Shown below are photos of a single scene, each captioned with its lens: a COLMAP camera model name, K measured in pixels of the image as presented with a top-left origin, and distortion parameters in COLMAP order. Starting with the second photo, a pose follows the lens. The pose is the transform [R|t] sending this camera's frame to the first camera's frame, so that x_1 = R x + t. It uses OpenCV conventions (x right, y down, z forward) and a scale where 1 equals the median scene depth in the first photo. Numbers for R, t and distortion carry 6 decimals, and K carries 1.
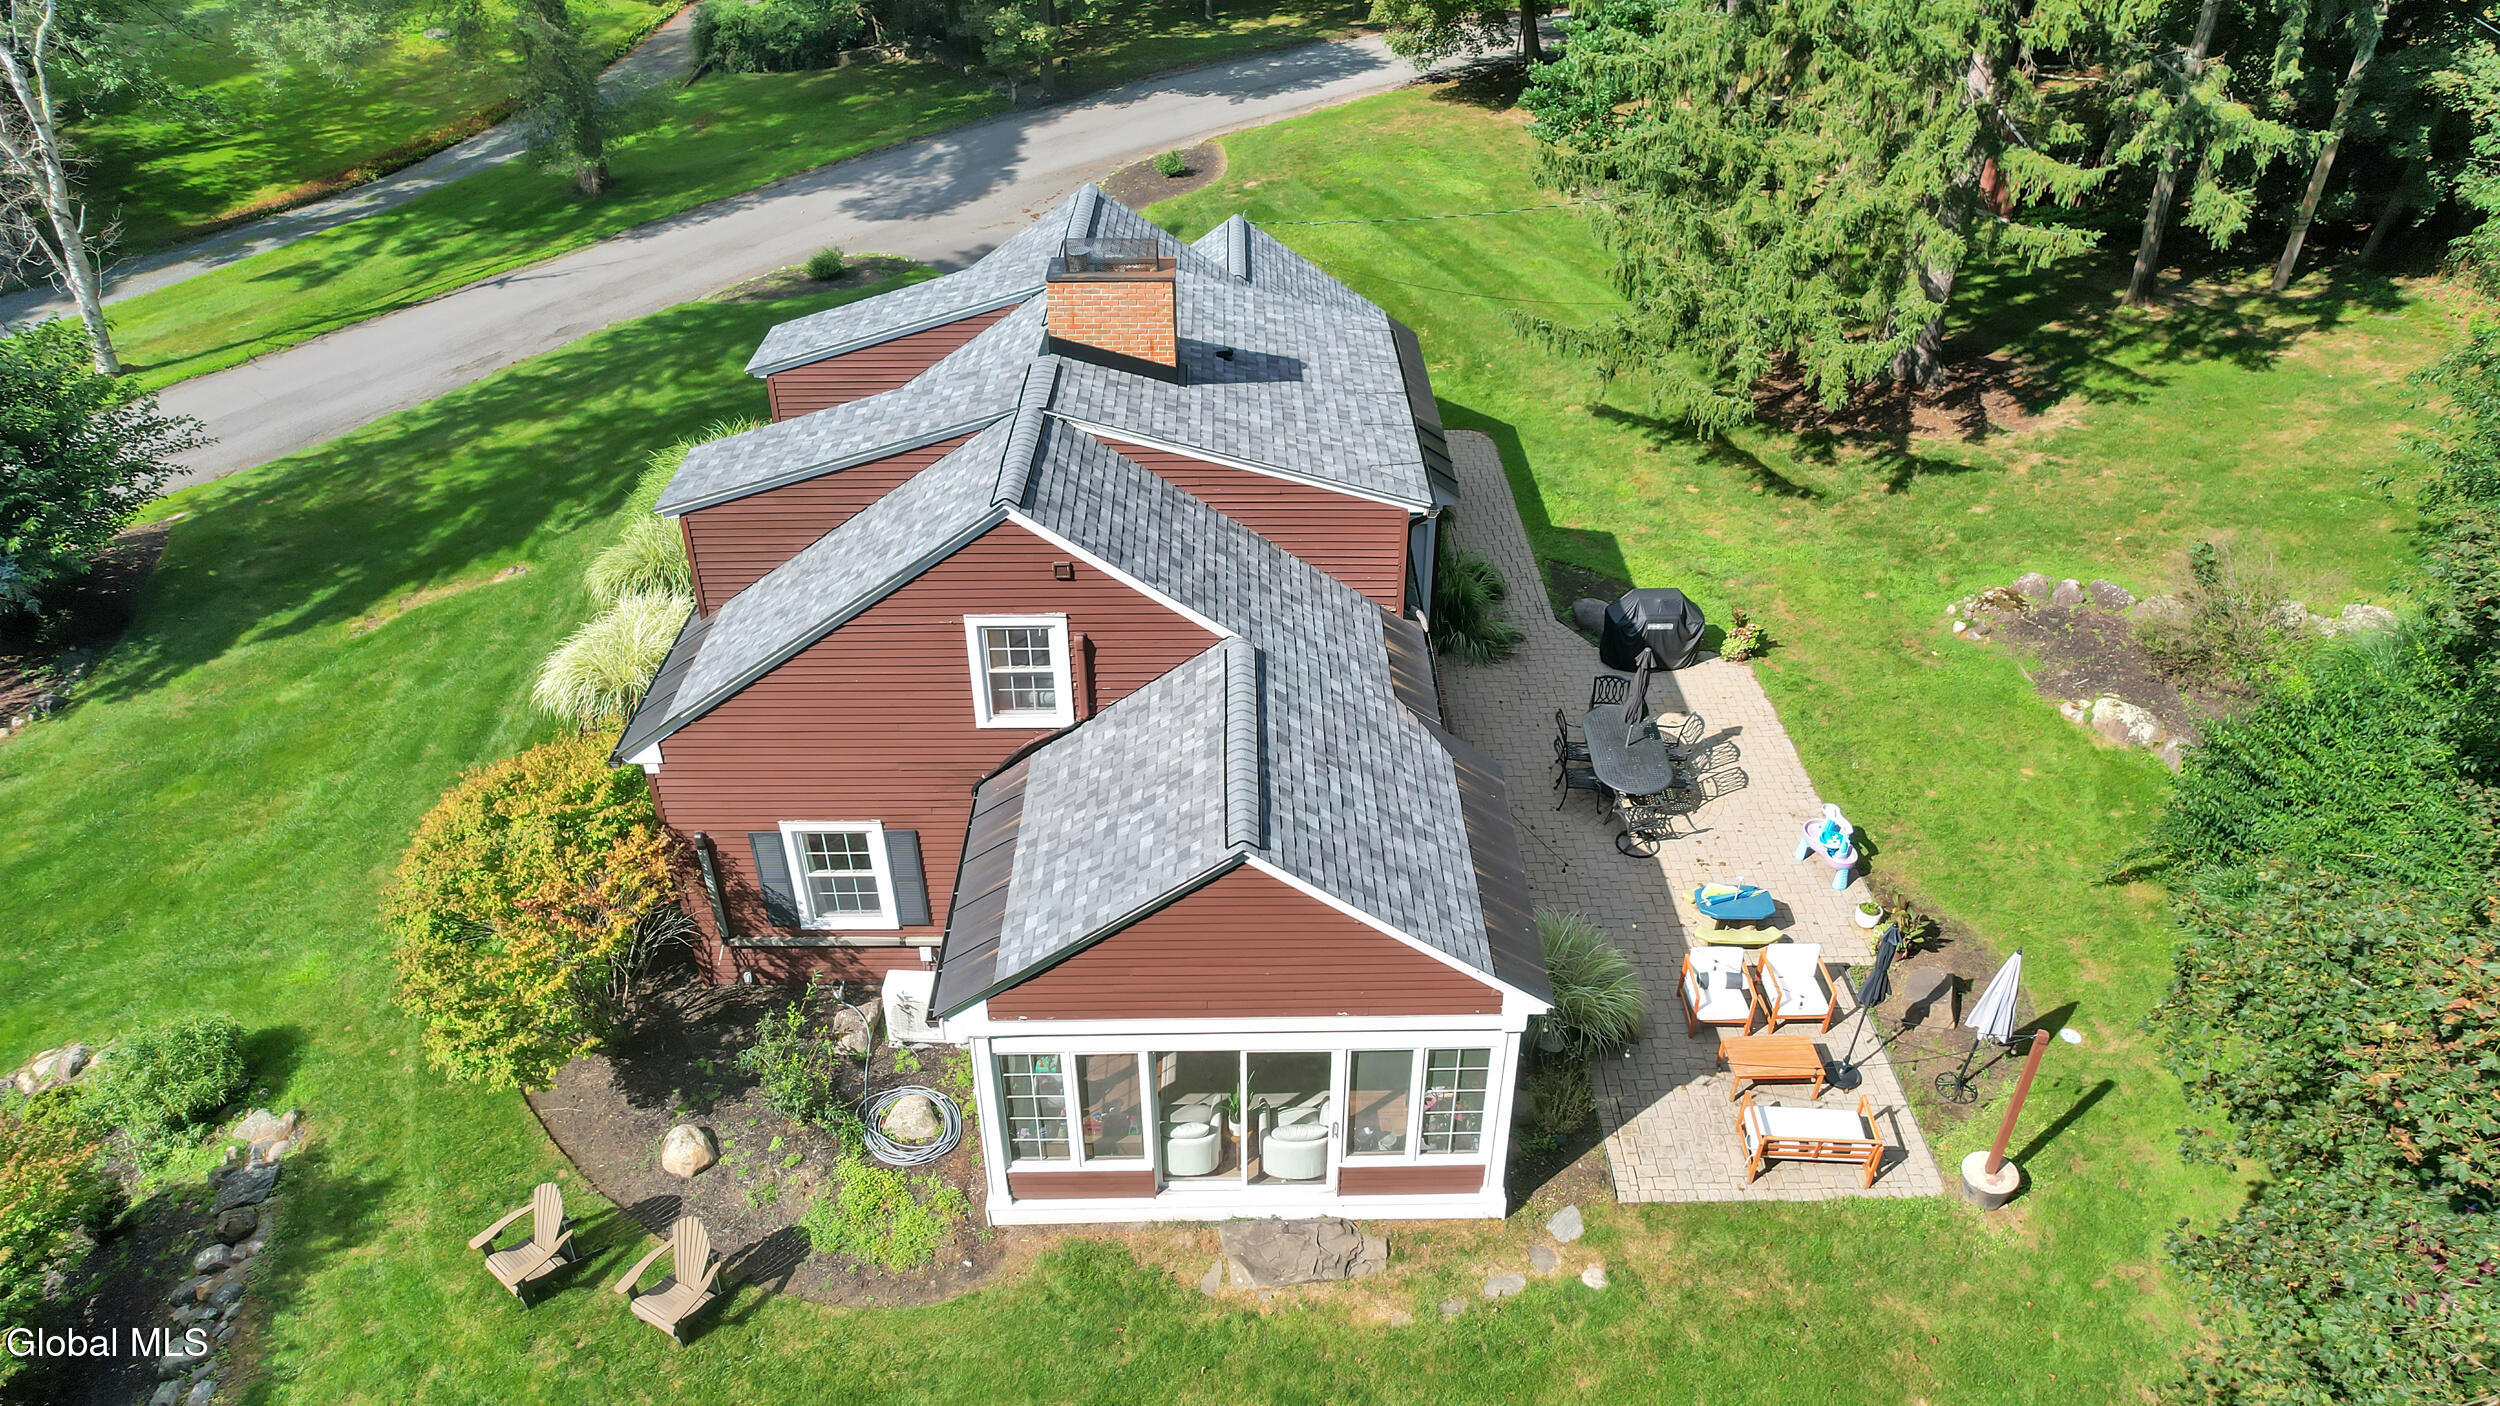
lens RADIAL K [[1597.5, 0, 1258.9], [0, 1597.5, 707.9], [0, 0, 1]] dist [-0.106609, 0.113220]
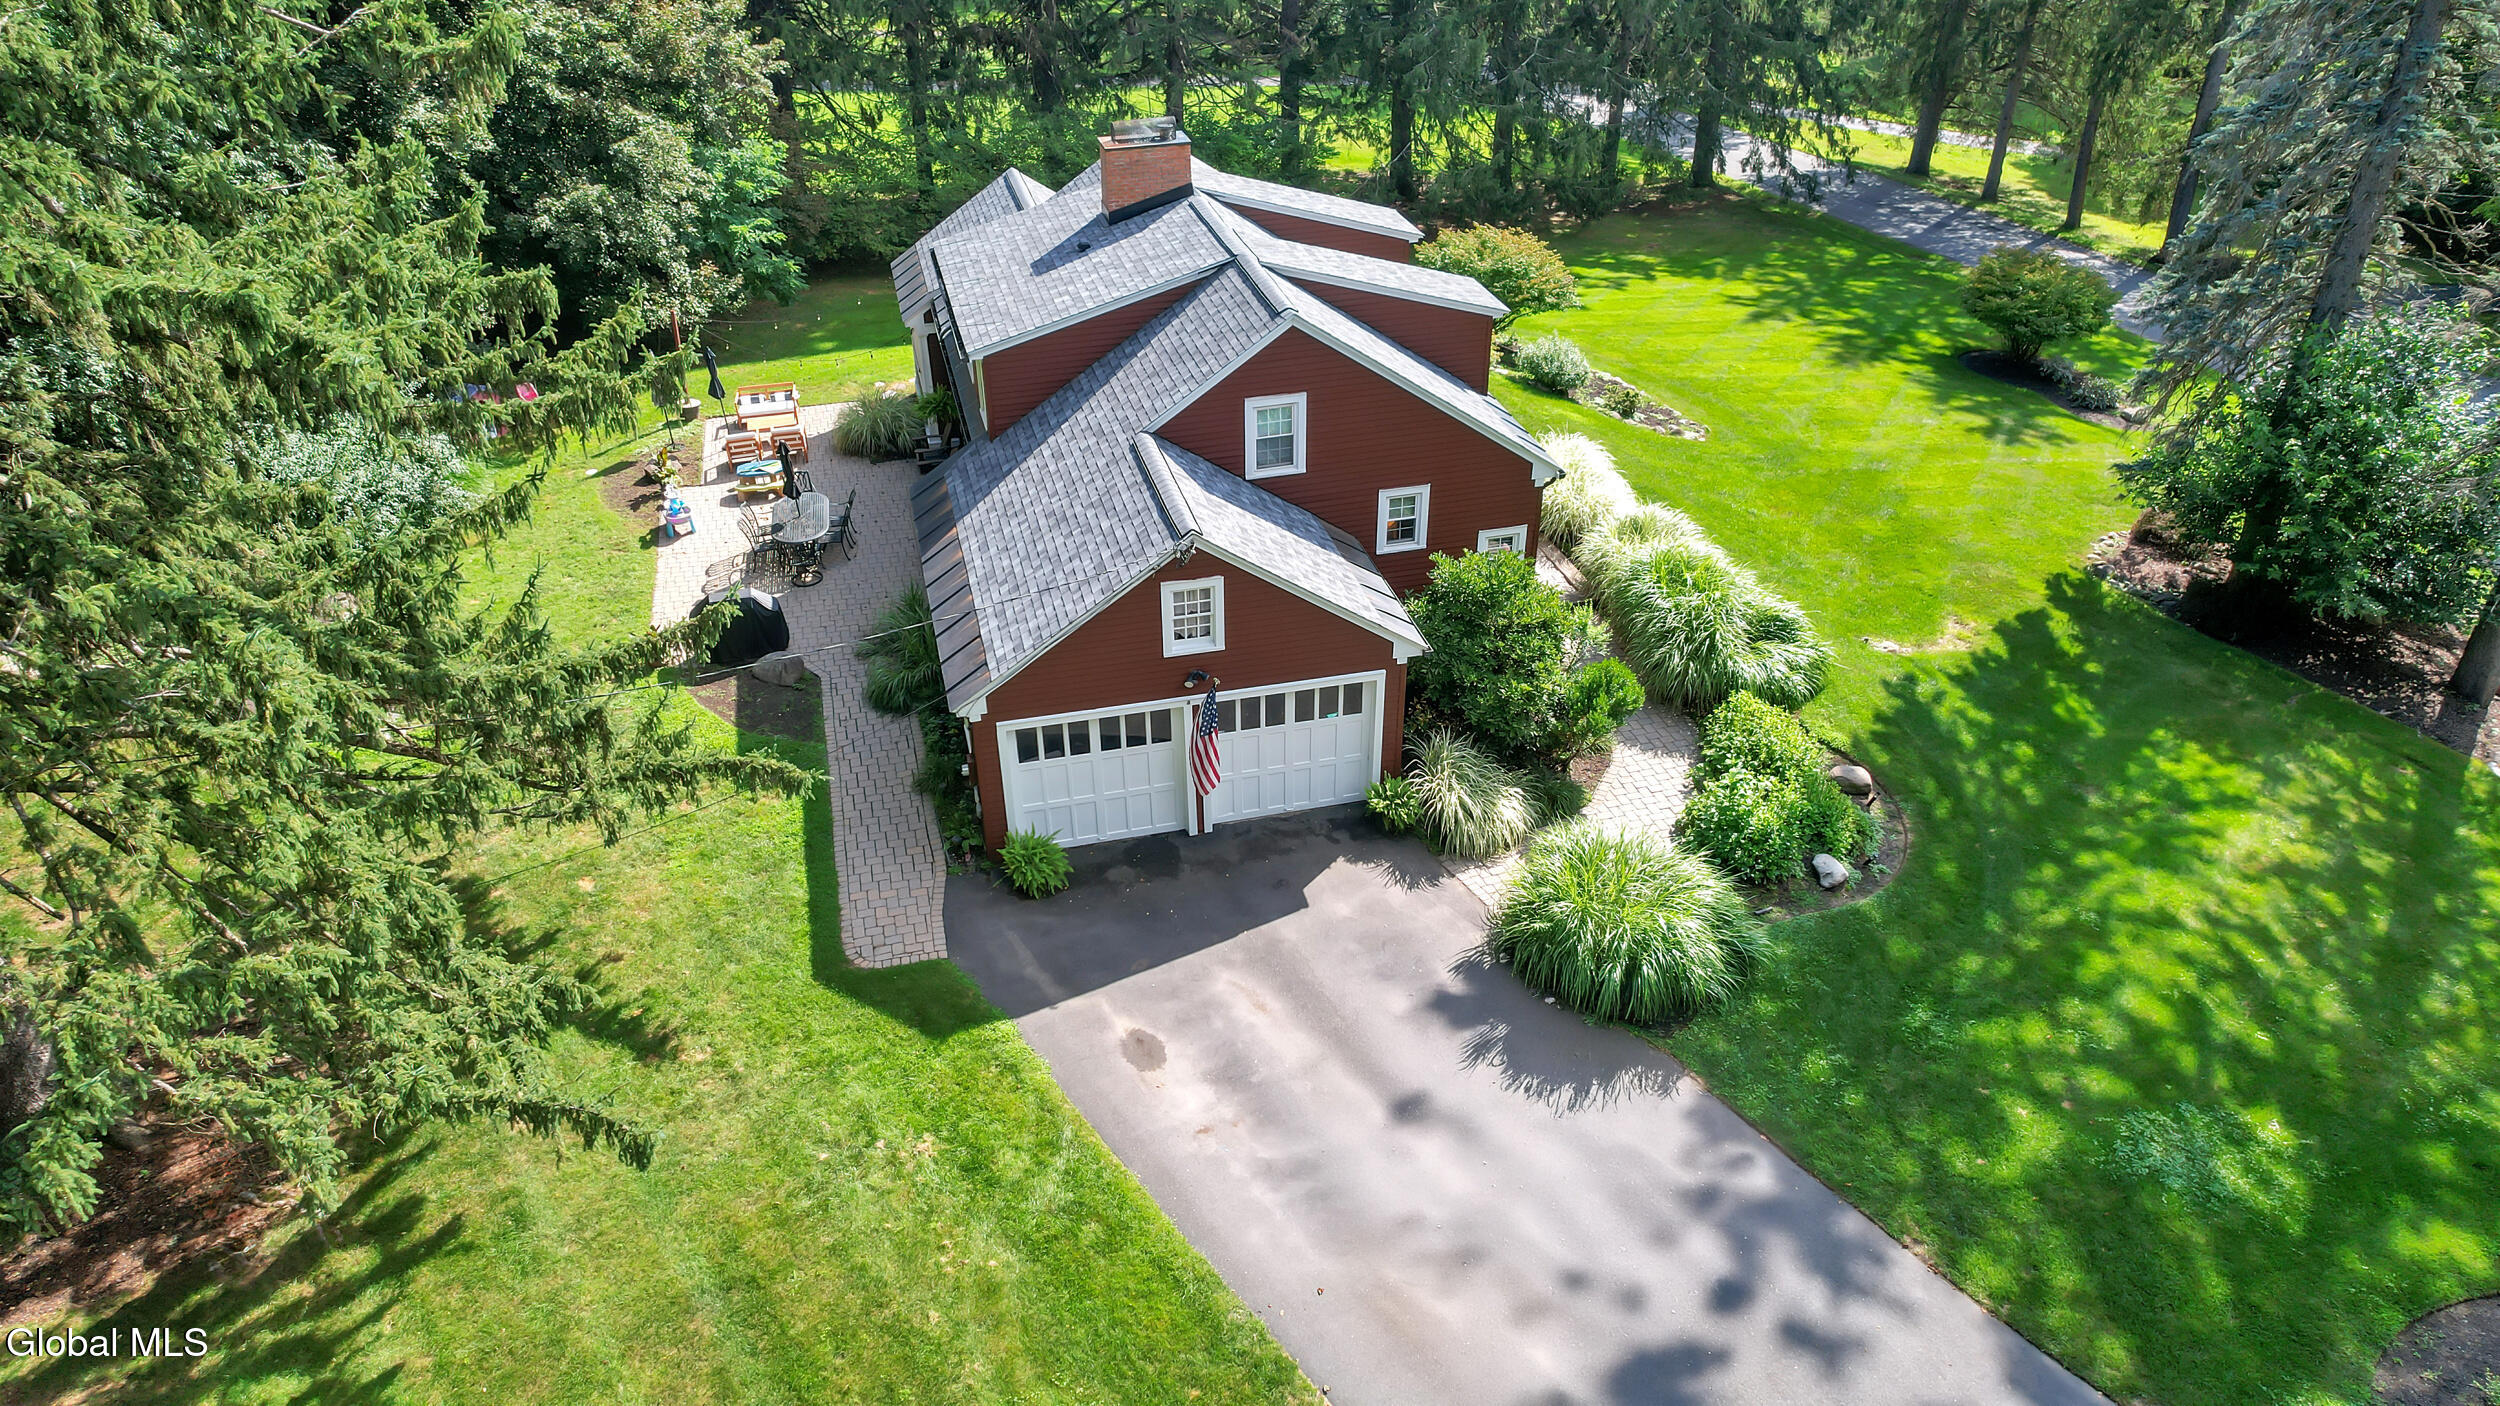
lens RADIAL K [[1651.6, 0, 1271.8], [0, 1651.6, 648.6], [0, 0, 1]] dist [-0.082667, 0.072081]
pose [[-0.968212, 0.134083, -0.211157, 0.146560], [-0.138402, 0.416001, 0.898770, -1.175974], [0.208351, 0.899425, -0.384220, 1.623015]]
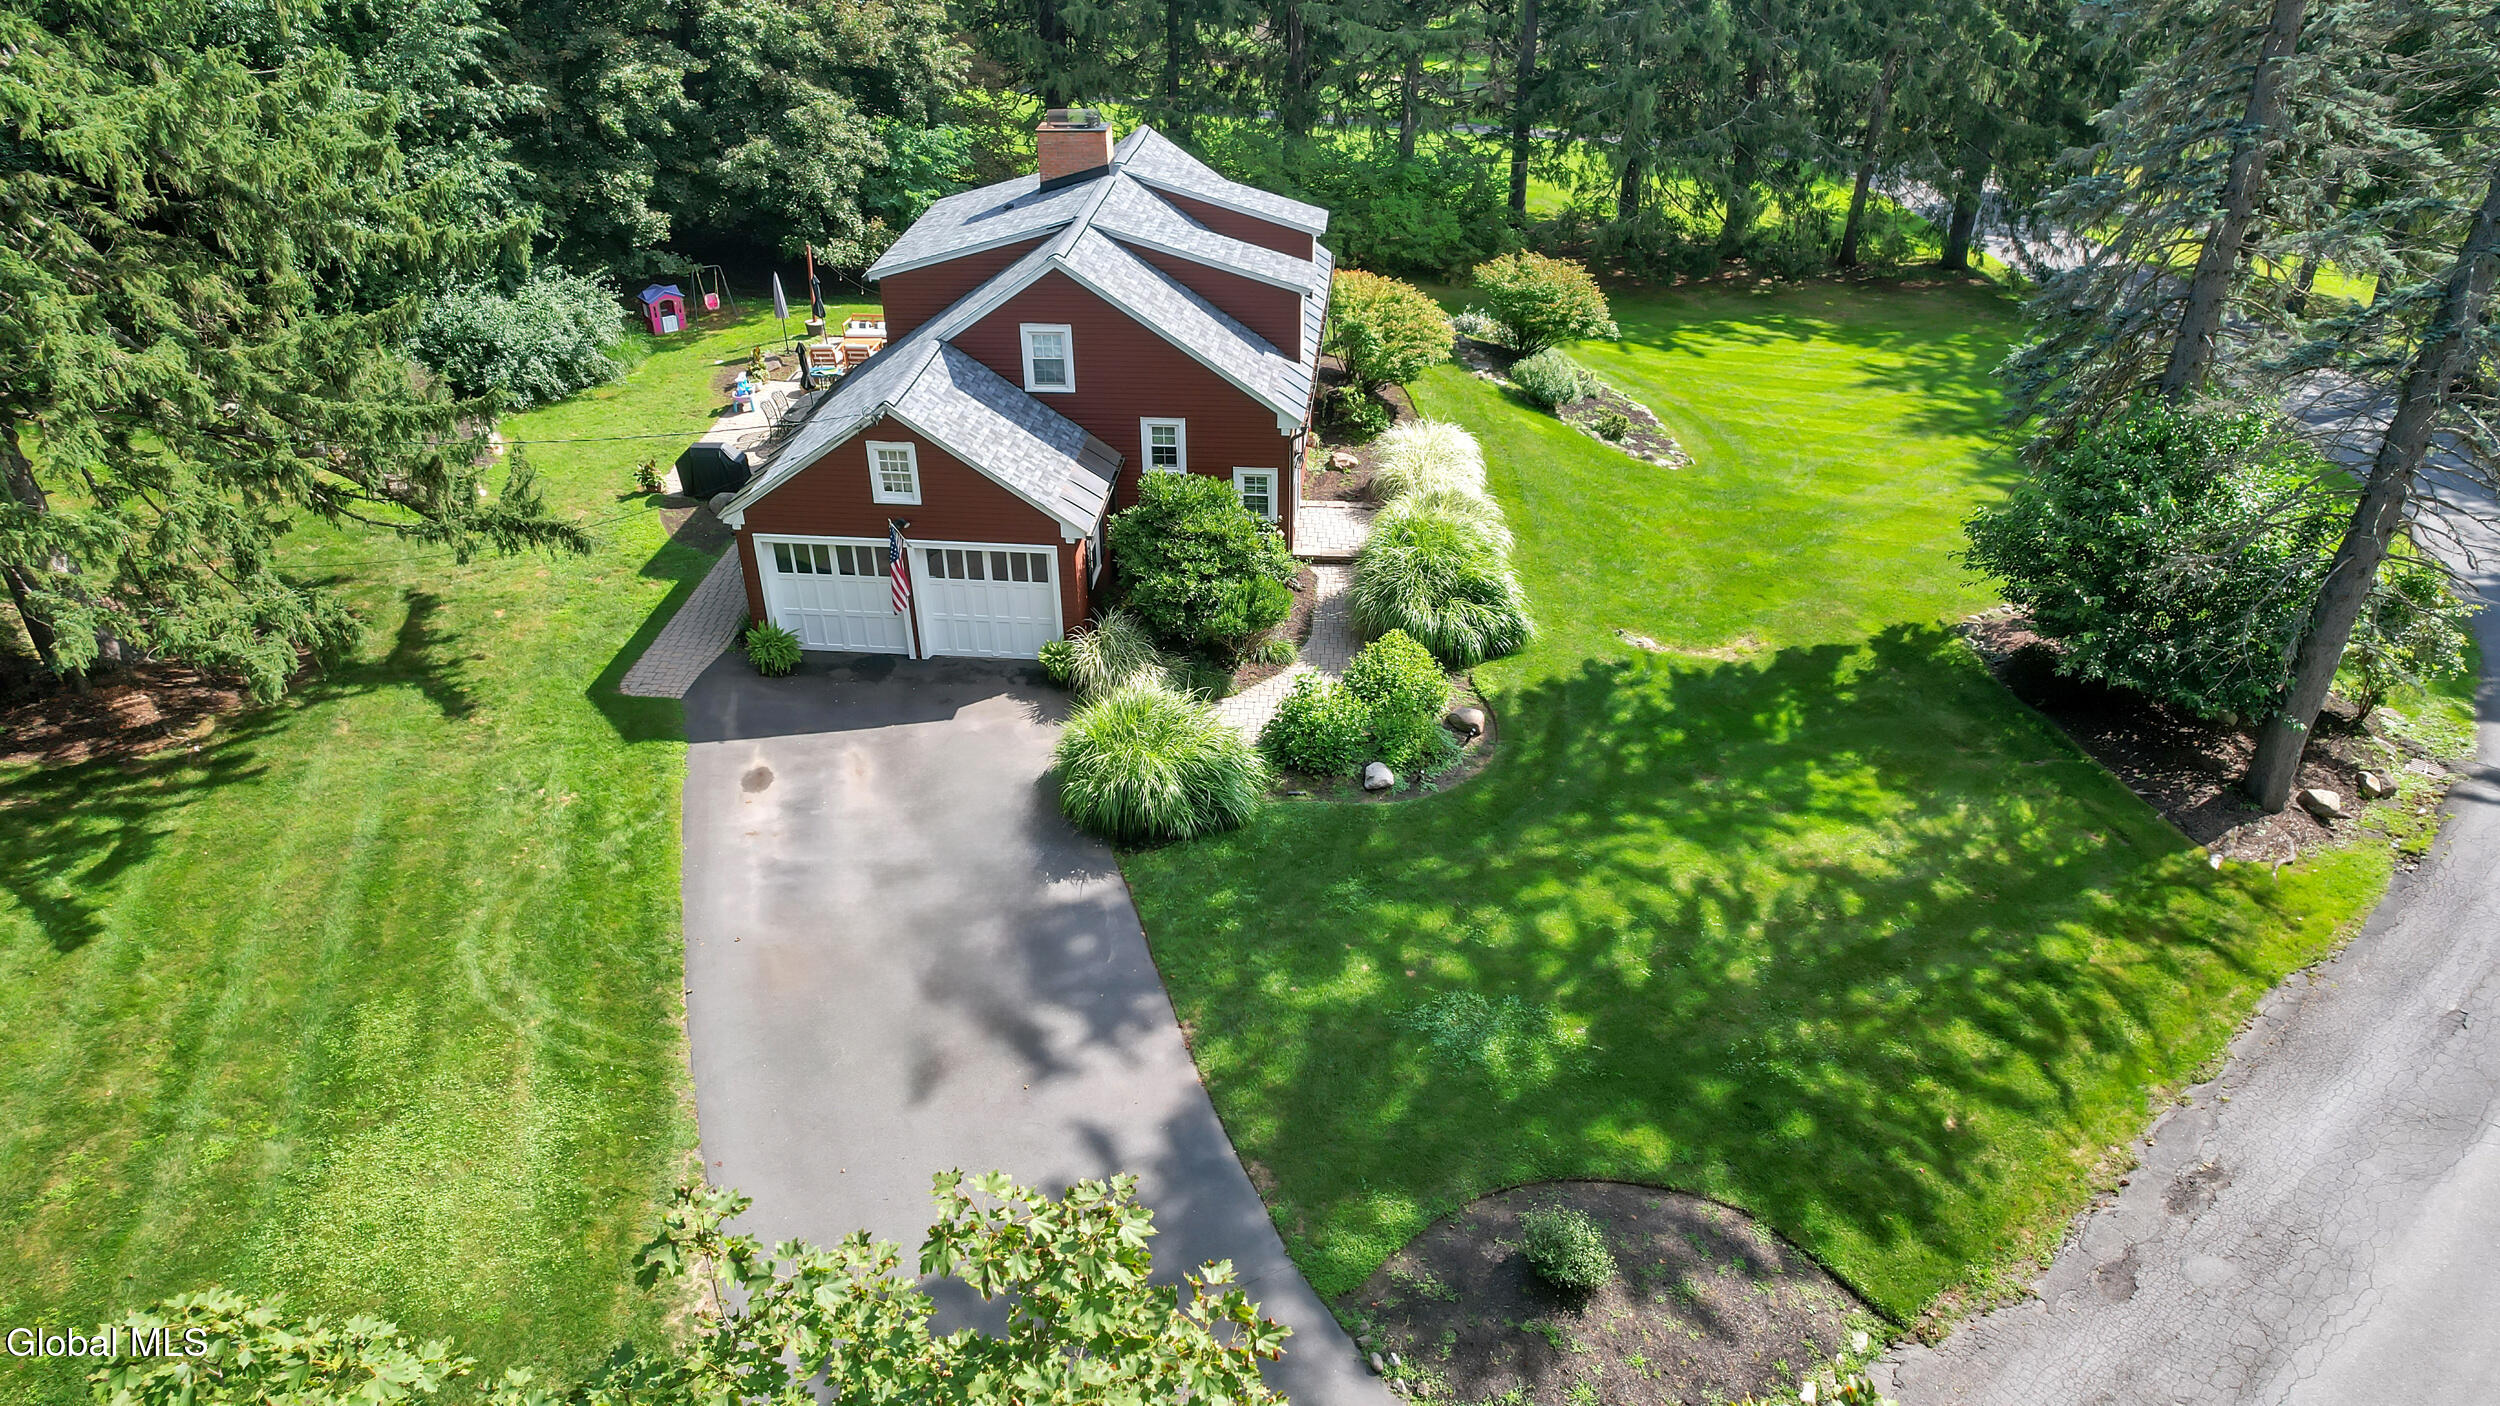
lens RADIAL K [[1651.6, 0, 1271.8], [0, 1651.6, 648.6], [0, 0, 1]] dist [-0.082667, 0.072081]
pose [[-0.996192, -0.041235, 0.076817, -0.382361], [0.050914, 0.440094, 0.896507, -1.339972], [-0.070775, 0.897005, -0.436318, 1.856165]]
